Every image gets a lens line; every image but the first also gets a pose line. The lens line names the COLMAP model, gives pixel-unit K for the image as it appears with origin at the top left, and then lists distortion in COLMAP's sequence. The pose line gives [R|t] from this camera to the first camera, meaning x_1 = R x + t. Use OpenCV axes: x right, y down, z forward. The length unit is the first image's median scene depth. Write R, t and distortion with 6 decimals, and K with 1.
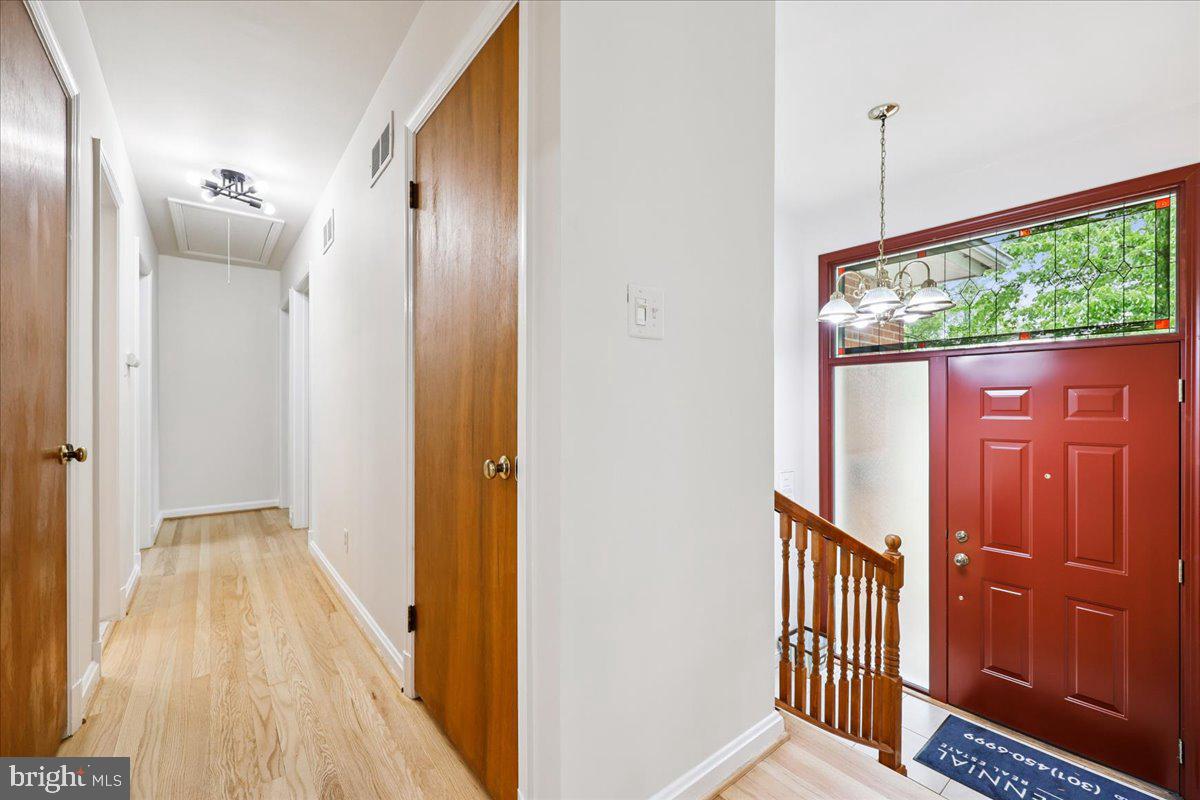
lens RADIAL K [[488.3, 0, 604.3], [0, 488.3, 405.9], [0, 0, 1]] dist [0.000281, -0.000305]
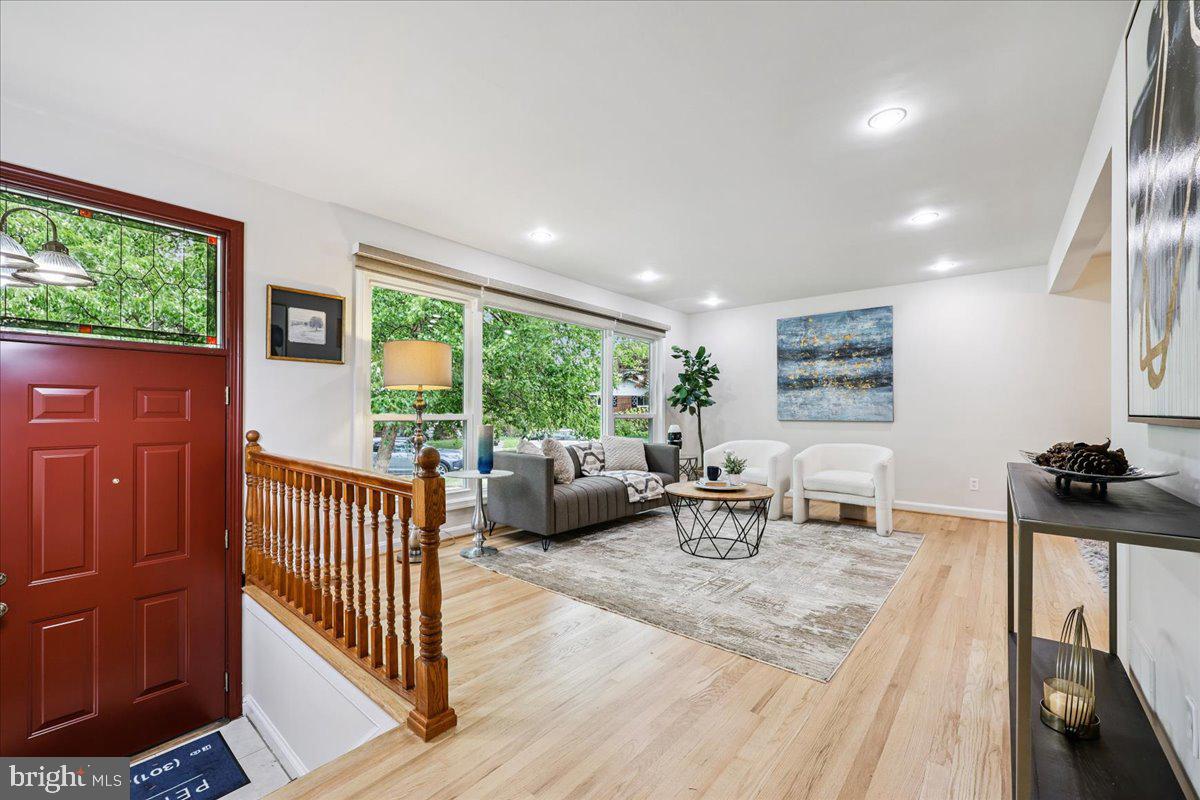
lens RADIAL K [[488.3, 0, 602.4], [0, 488.3, 408.3], [0, 0, 1]] dist [0.000281, -0.000305]
pose [[-0.197790, 0.002700, 0.980241, -0.210200], [-0.006080, 0.999974, -0.003981, 0.000101], [-0.980225, -0.006747, -0.197769, 0.257574]]
